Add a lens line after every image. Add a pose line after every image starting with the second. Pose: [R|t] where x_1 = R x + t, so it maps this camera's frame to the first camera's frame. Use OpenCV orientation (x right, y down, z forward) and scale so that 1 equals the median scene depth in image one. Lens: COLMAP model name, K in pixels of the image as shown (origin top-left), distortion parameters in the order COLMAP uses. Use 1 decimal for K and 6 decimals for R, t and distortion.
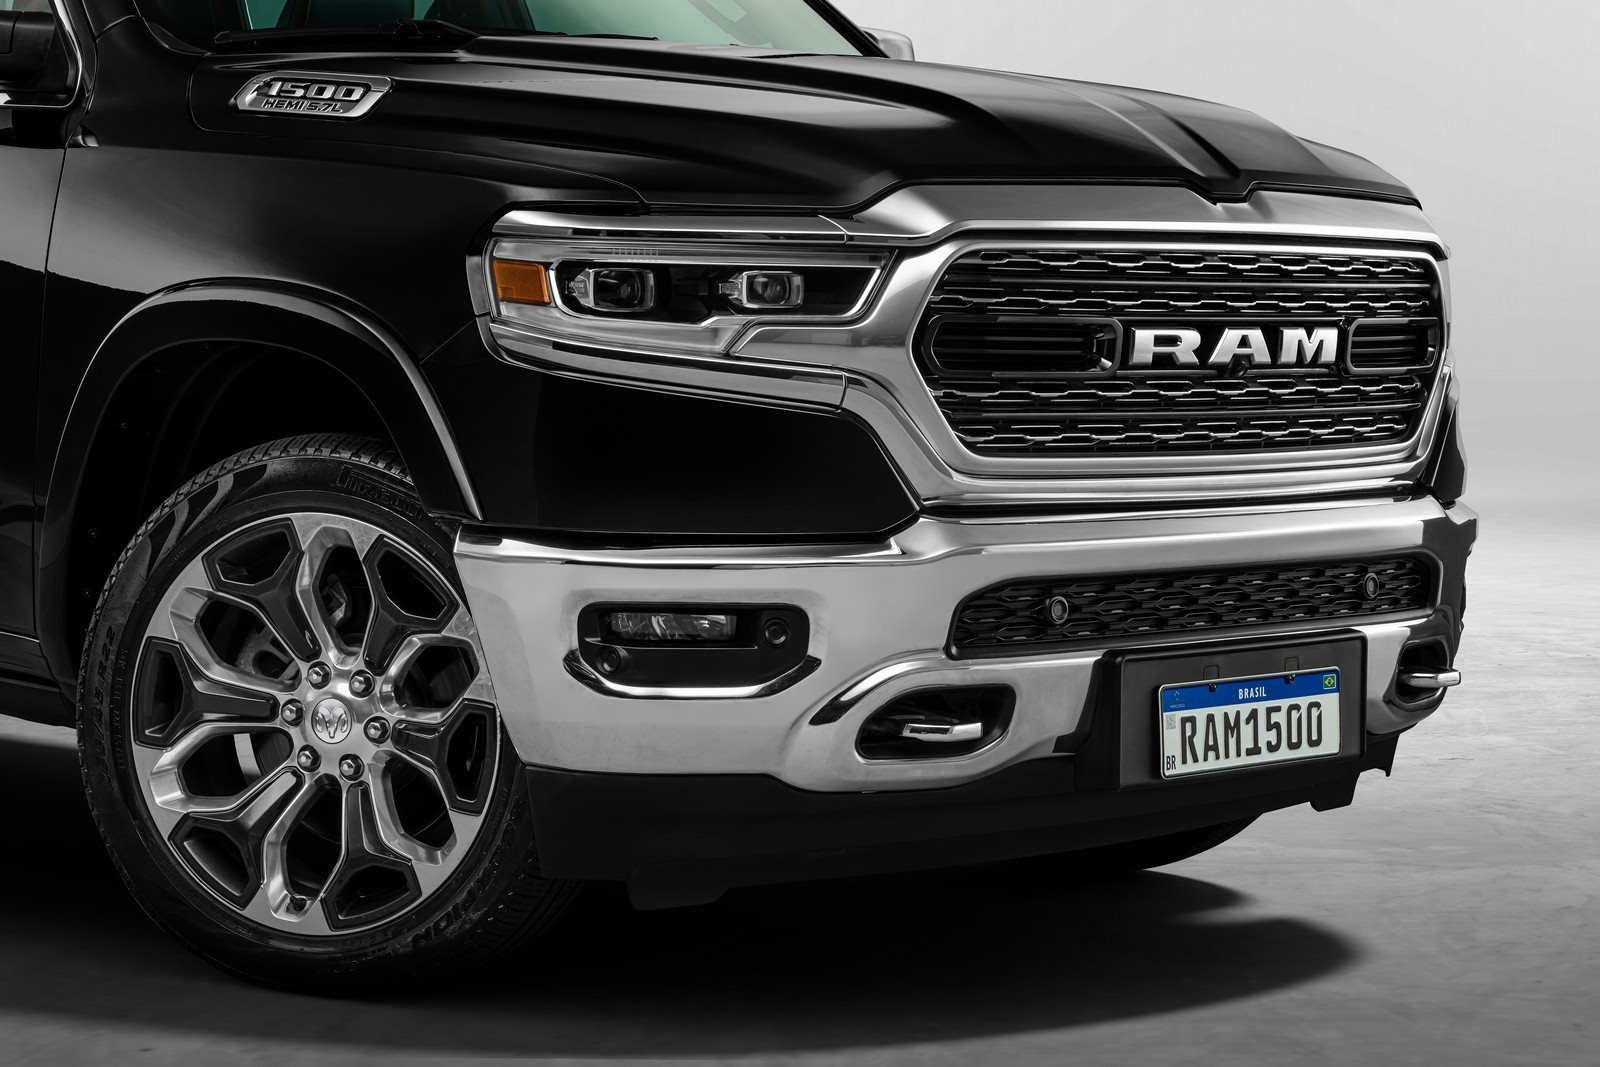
lens RADIAL K [[3873.3, 0, 617.8], [0, 3873.3, 532.0], [0, 0, 1]] dist [-0.024657, -0.608307]
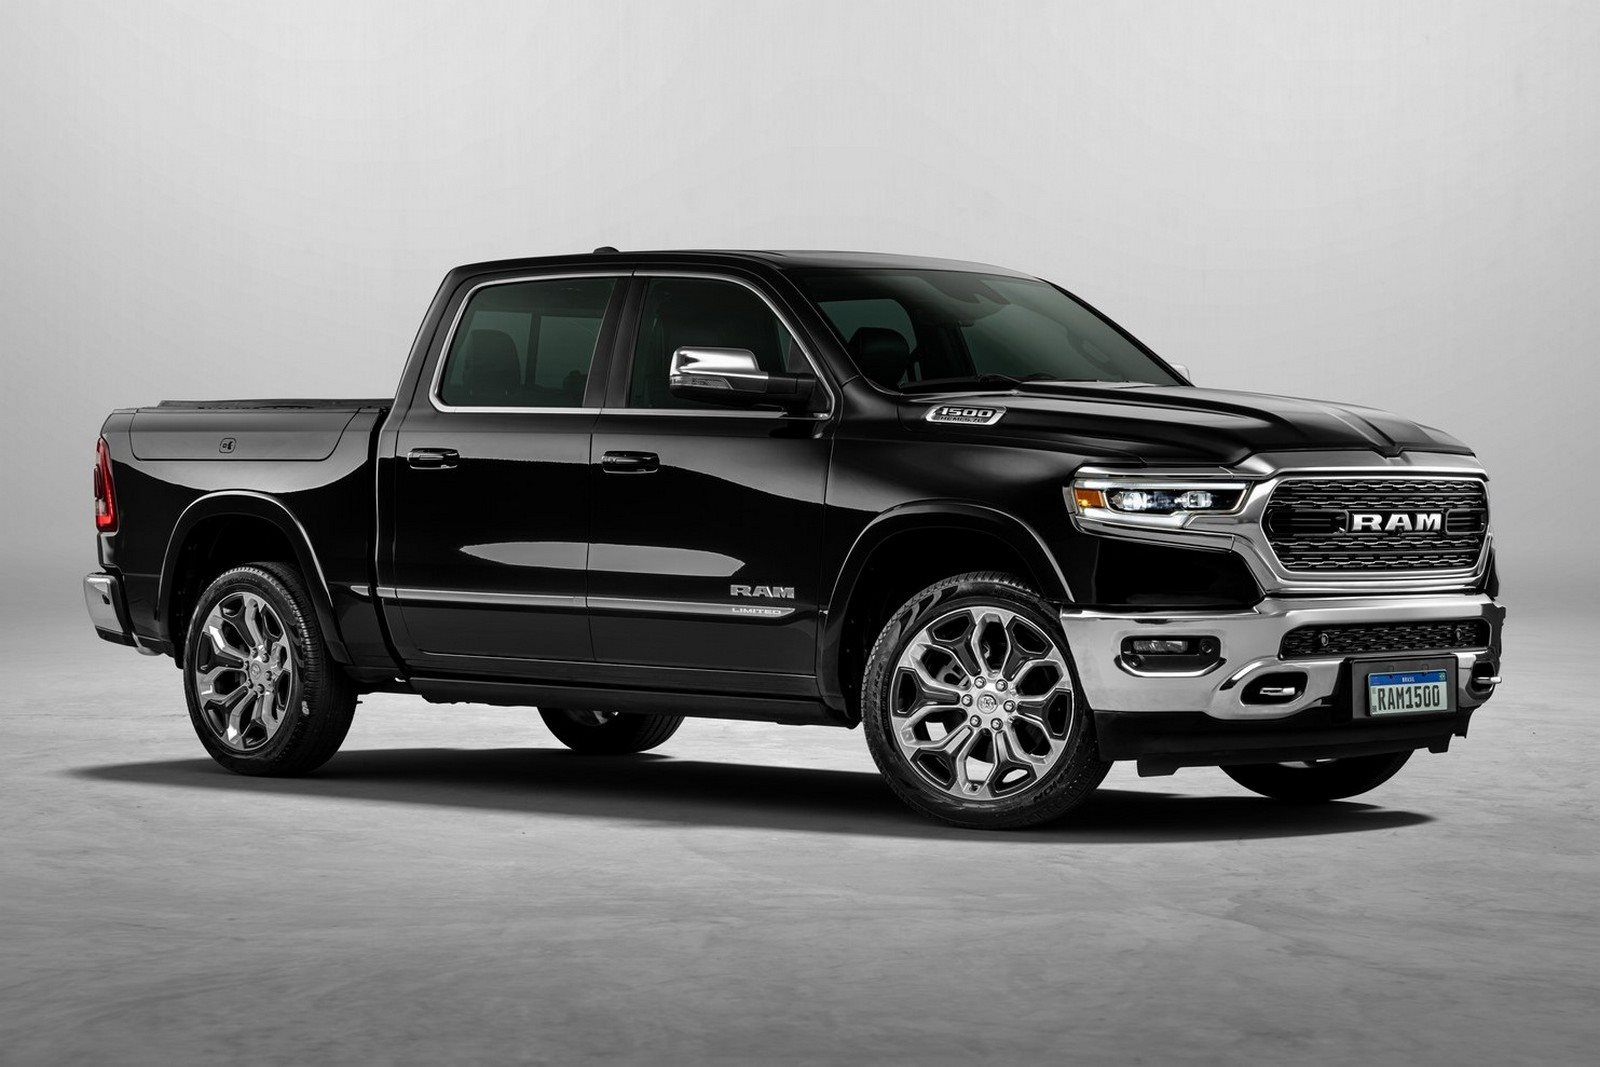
lens RADIAL K [[4133.5, 0, 800.0], [0, 4133.5, 533.5], [0, 0, 1]] dist [-0.069300, -0.061731]
pose [[0.998445, -0.018244, 0.052668, -0.304298], [0.021488, 0.997864, -0.061696, 0.096406], [-0.051430, 0.062732, 0.996704, -1.329957]]
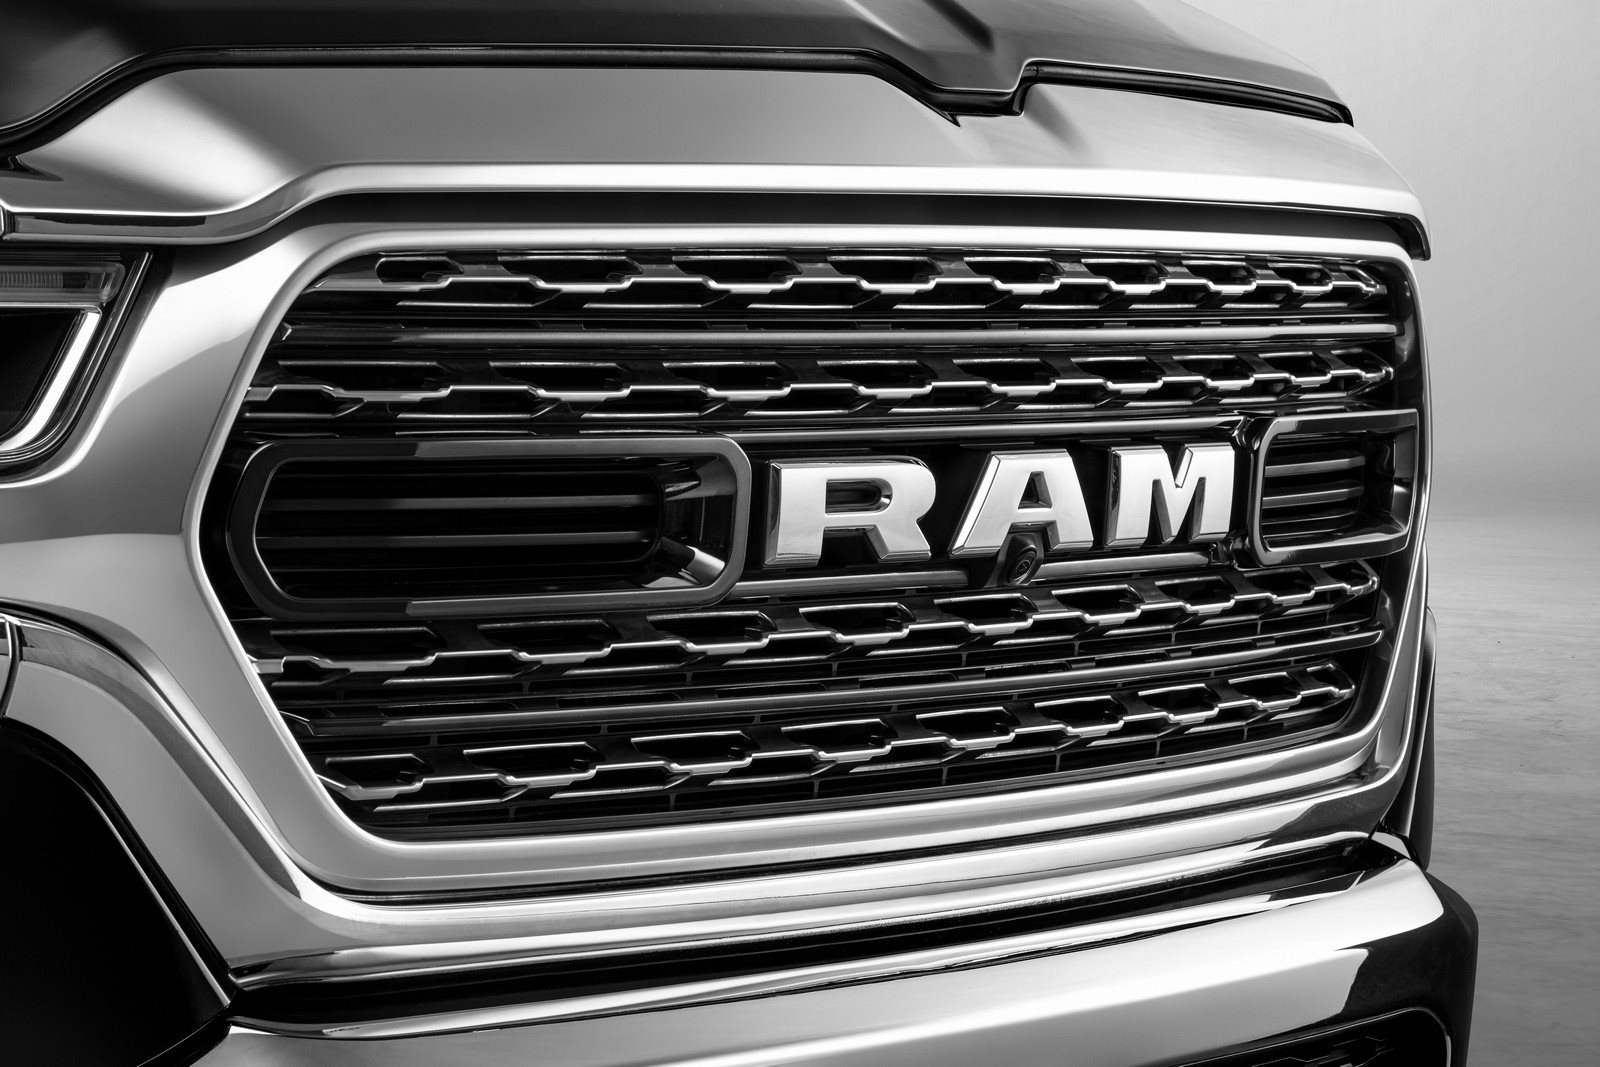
lens RADIAL K [[7007.4, 0, 800.0], [0, 7007.4, 533.5], [0, 0, 1]] dist [0.026292, 2.075853]
pose [[0.968667, -0.025298, 0.247071, -0.024844], [0.033668, 0.998991, -0.029710, -0.025855], [-0.246071, 0.037098, 0.968542, 0.356911]]
